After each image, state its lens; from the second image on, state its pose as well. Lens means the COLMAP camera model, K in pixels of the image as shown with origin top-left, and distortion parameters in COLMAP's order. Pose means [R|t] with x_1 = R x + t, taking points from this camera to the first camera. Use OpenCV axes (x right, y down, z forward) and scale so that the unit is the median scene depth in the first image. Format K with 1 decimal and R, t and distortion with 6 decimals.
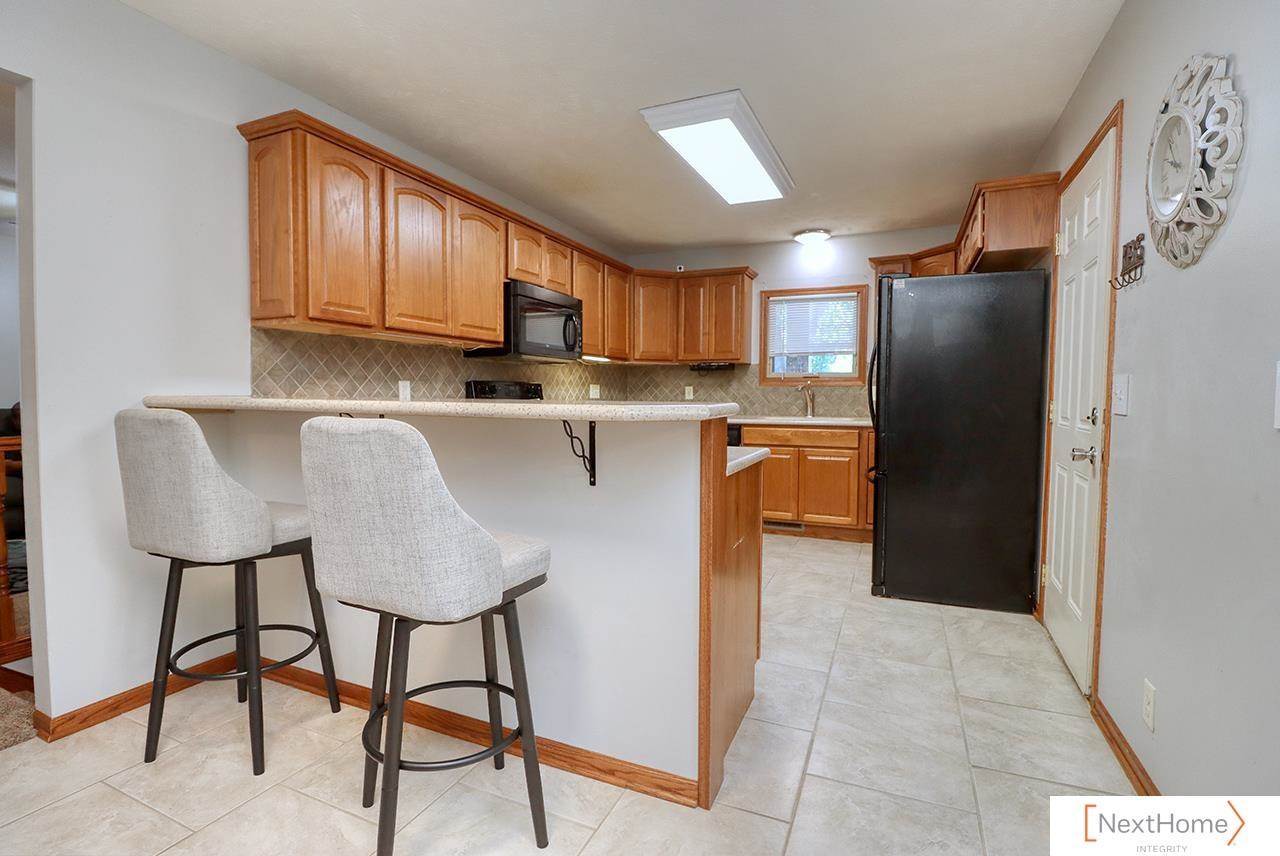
lens RADIAL K [[593.8, 0, 635.5], [0, 593.8, 421.9], [0, 0, 1]] dist [0.002322, -0.013348]
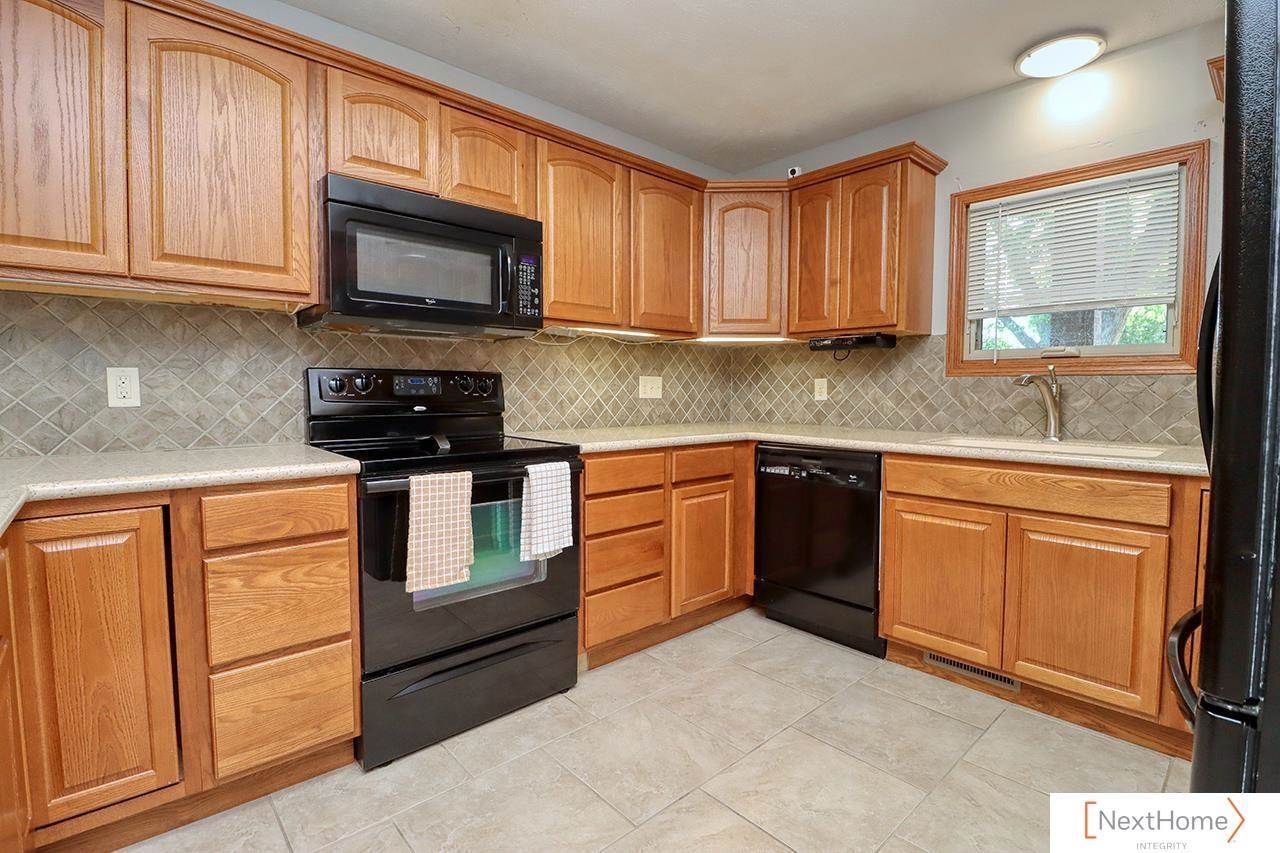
lens RADIAL K [[591.7, 0, 644.8], [0, 591.7, 419.1], [0, 0, 1]] dist [0.003548, -0.015738]
pose [[0.917626, 0.019448, -0.396970, 0.254450], [-0.019597, 0.999801, 0.003682, -0.028512], [0.396962, 0.004401, 0.917824, 0.610925]]
